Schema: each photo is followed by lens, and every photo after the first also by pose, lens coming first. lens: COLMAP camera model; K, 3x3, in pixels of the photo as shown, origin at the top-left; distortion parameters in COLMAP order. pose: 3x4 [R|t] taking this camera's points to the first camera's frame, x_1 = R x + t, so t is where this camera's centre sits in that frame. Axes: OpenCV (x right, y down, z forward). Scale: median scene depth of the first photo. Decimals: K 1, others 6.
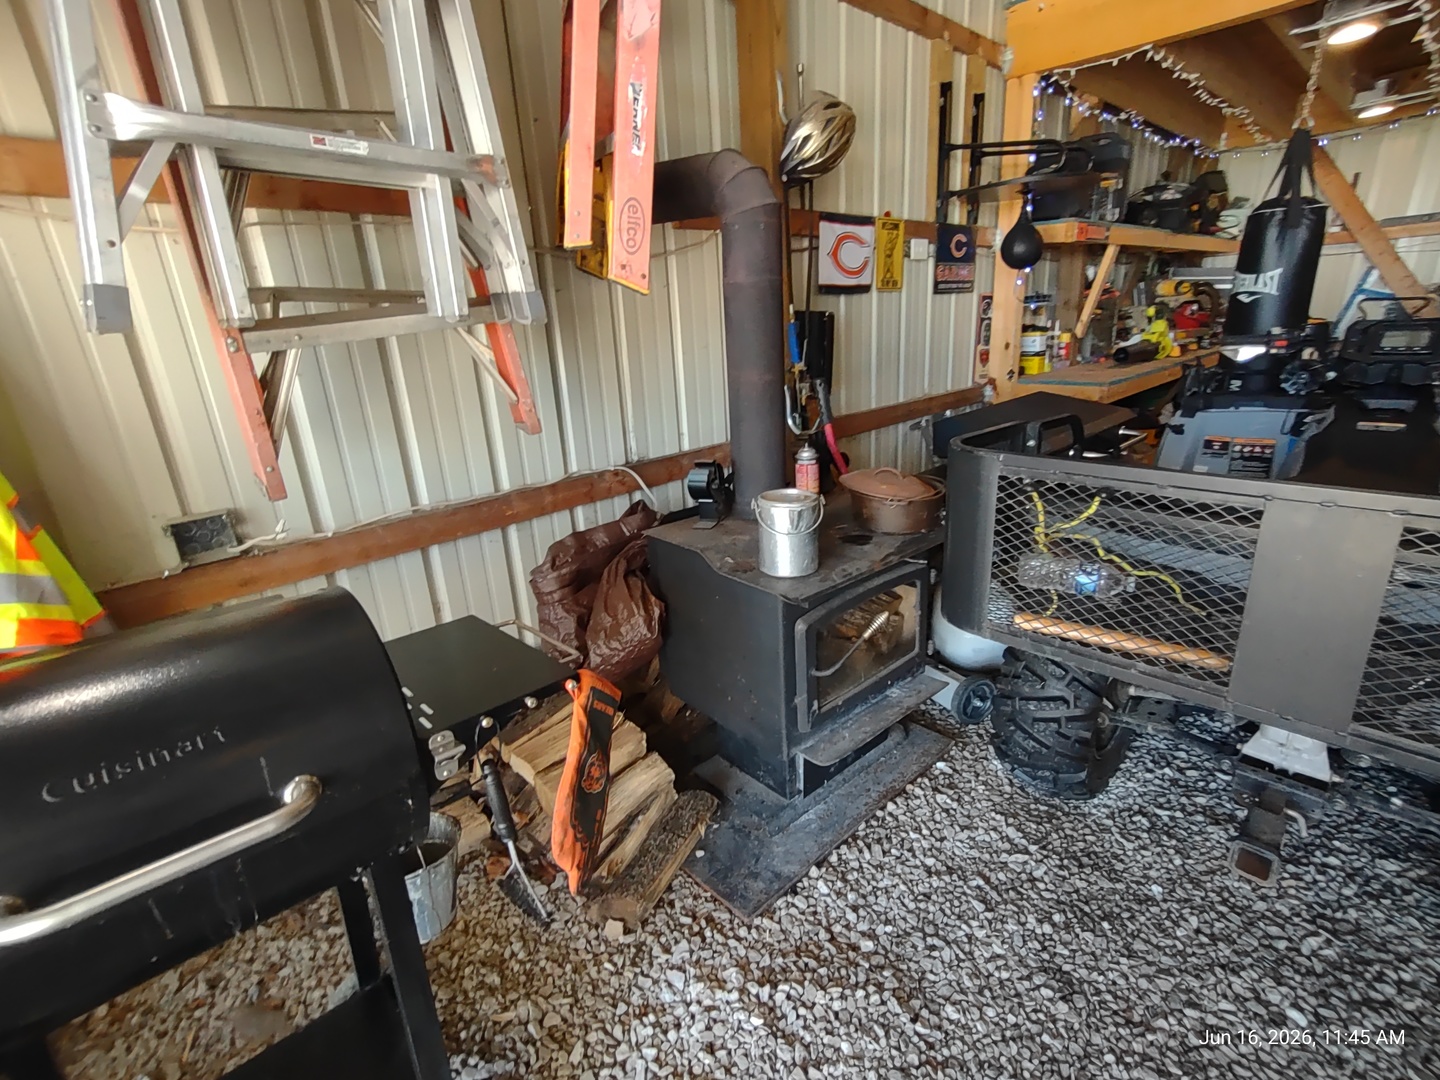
lens RADIAL K [[756.2, 0, 720.0], [0, 756.2, 540.0], [0, 0, 1]] dist [-0.002111, -0.000096]
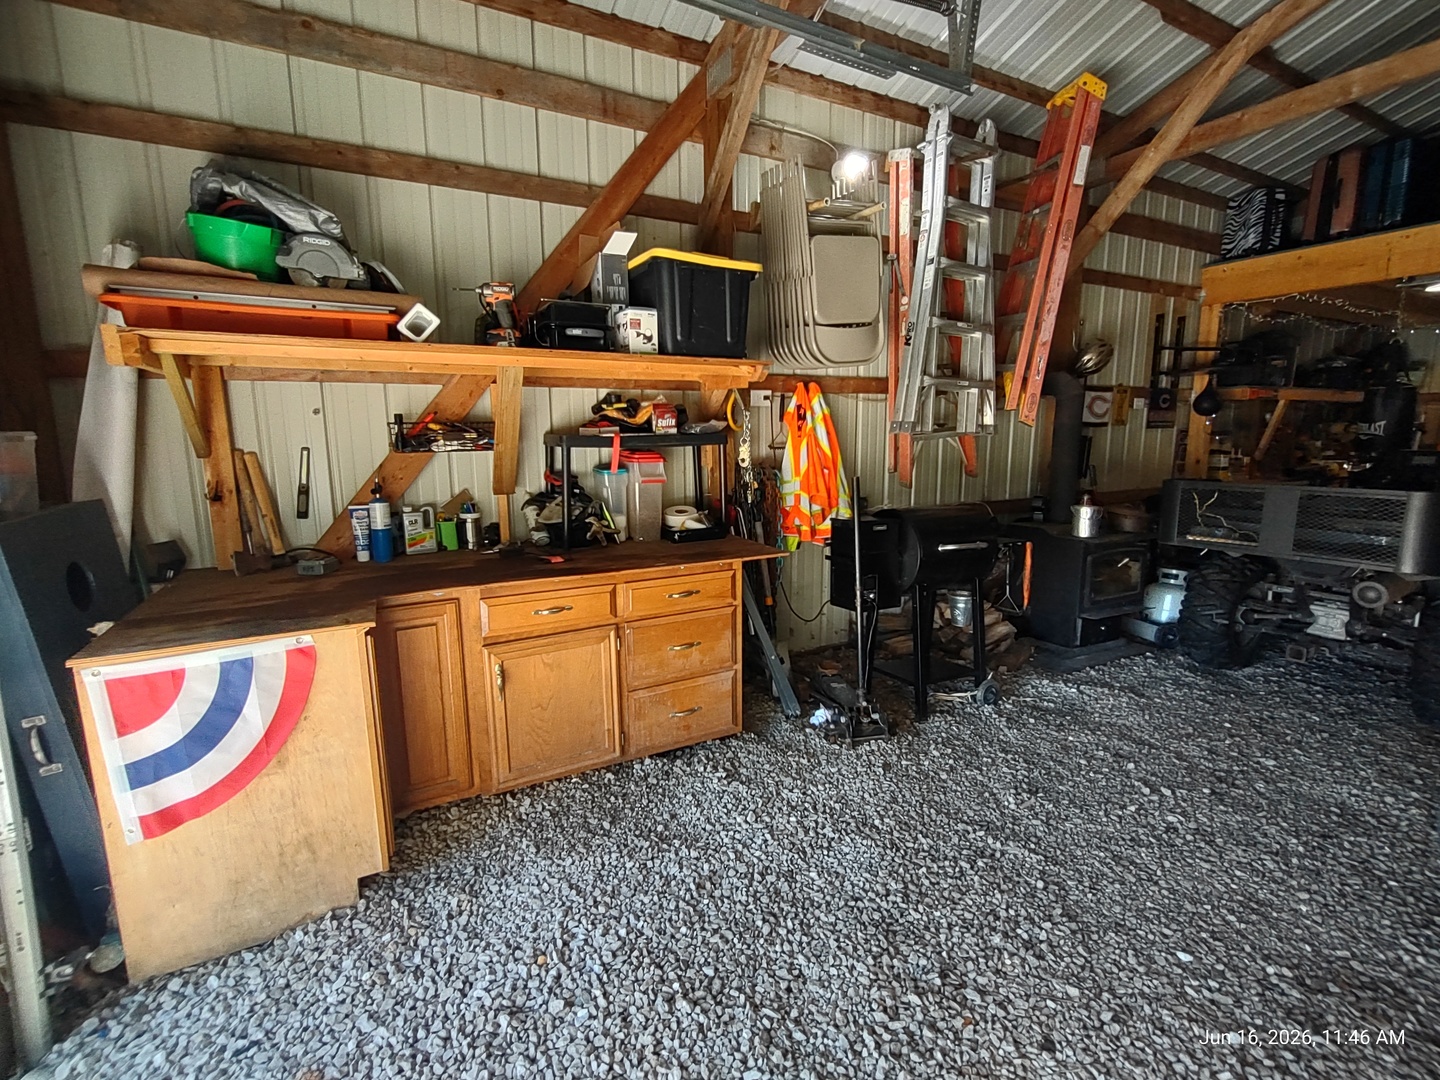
lens RADIAL K [[682.8, 0, 692.9], [0, 682.8, 532.7], [0, 0, 1]] dist [0.001766, 0.000361]
pose [[0.955243, 0.078441, -0.285234, -0.228144], [-0.117837, 0.985302, -0.123667, 0.208993], [0.271341, 0.151743, 0.950446, -0.678399]]
